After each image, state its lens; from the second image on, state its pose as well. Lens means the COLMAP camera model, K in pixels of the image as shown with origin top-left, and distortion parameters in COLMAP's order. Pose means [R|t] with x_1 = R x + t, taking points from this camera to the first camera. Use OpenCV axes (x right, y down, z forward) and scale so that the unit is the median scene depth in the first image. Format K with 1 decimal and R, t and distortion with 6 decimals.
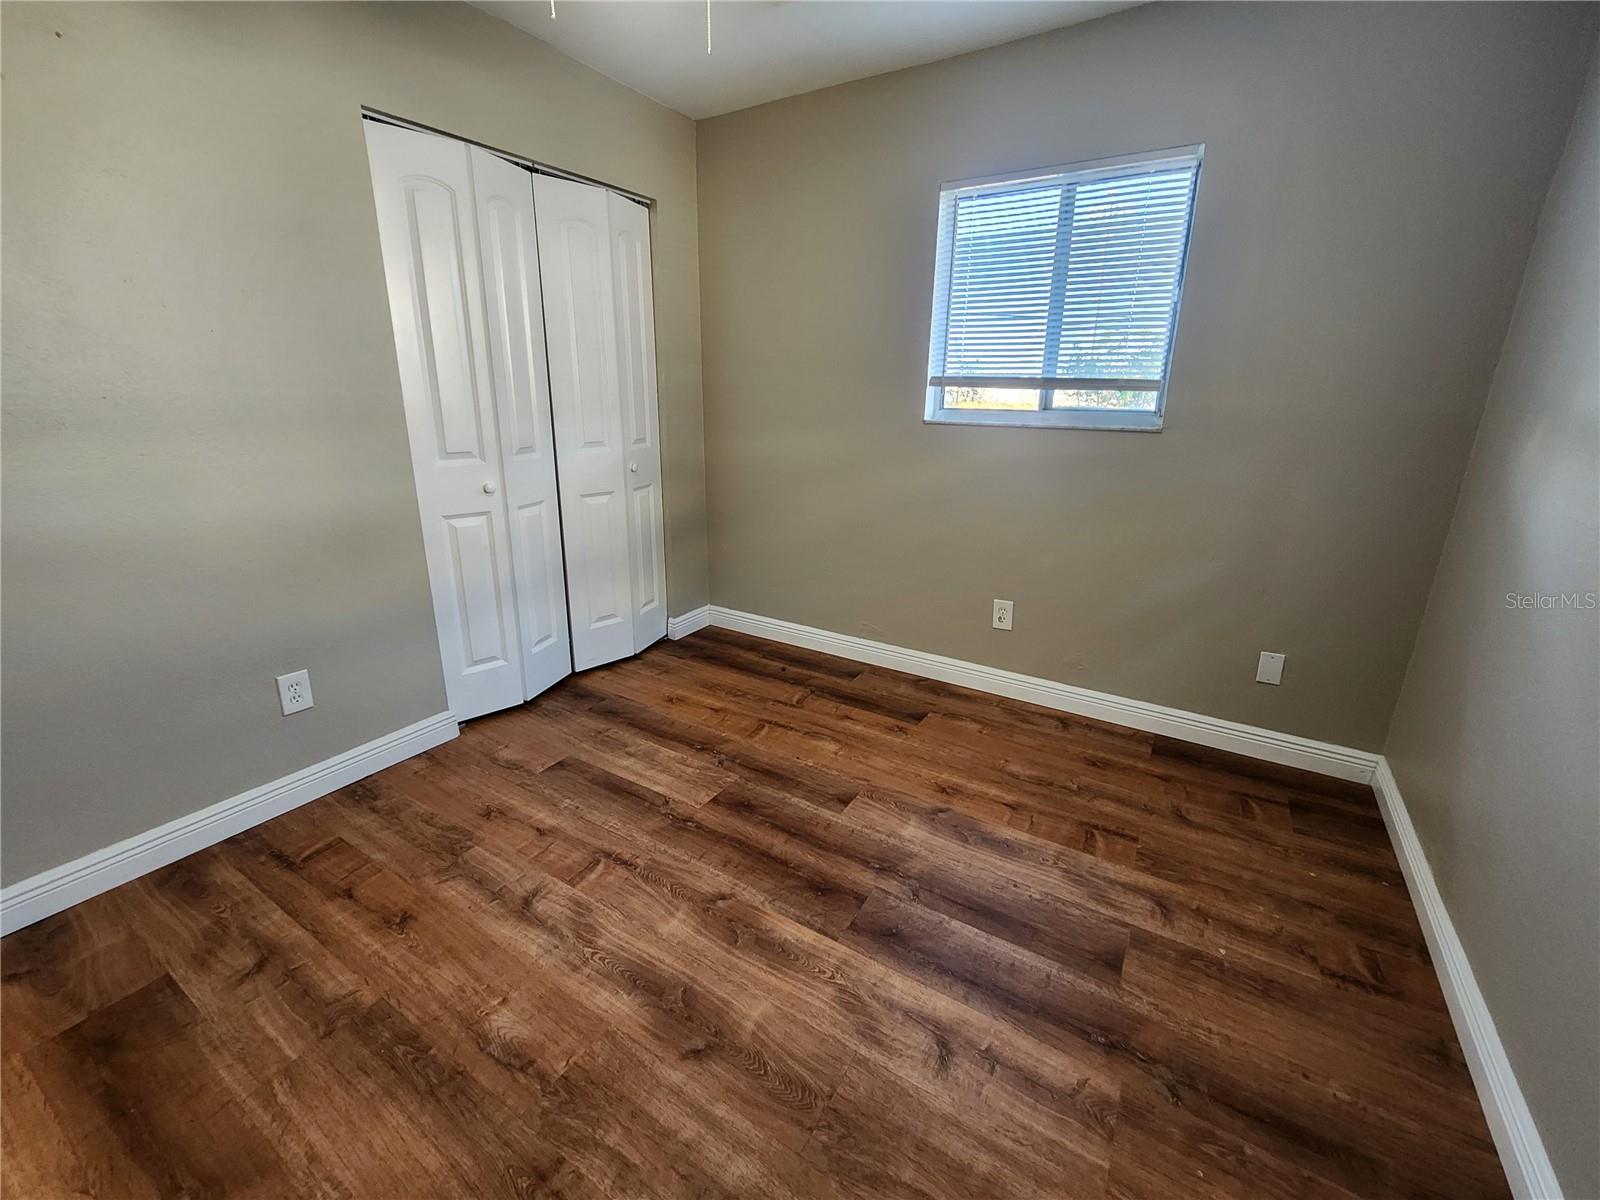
lens RADIAL K [[662.9, 0, 800.6], [0, 662.9, 587.7], [0, 0, 1]] dist [-0.000168, 0.000480]
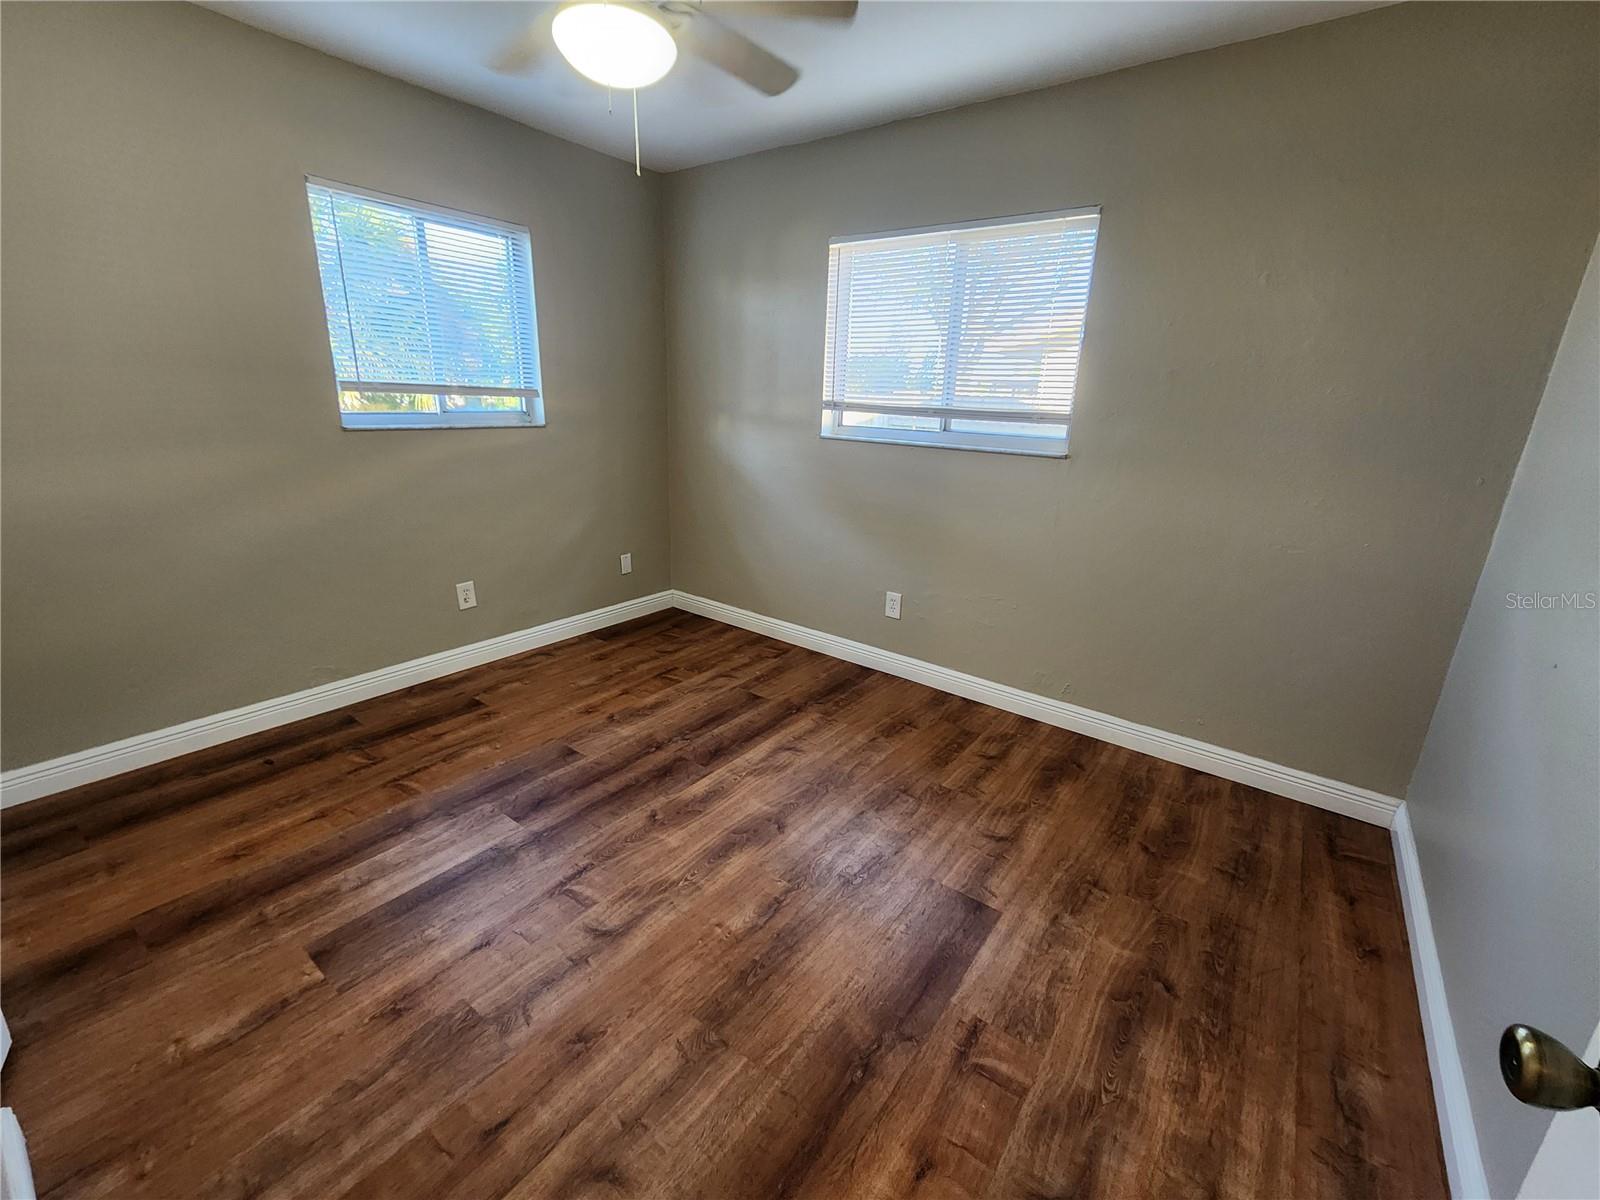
lens RADIAL K [[662.9, 0, 802.8], [0, 662.9, 599.1], [0, 0, 1]] dist [-0.000168, 0.000480]
pose [[0.087719, -0.303069, 0.948923, -0.949231], [0.258872, 0.926802, 0.272073, -0.148566], [-0.961920, 0.221784, 0.159754, 0.355840]]
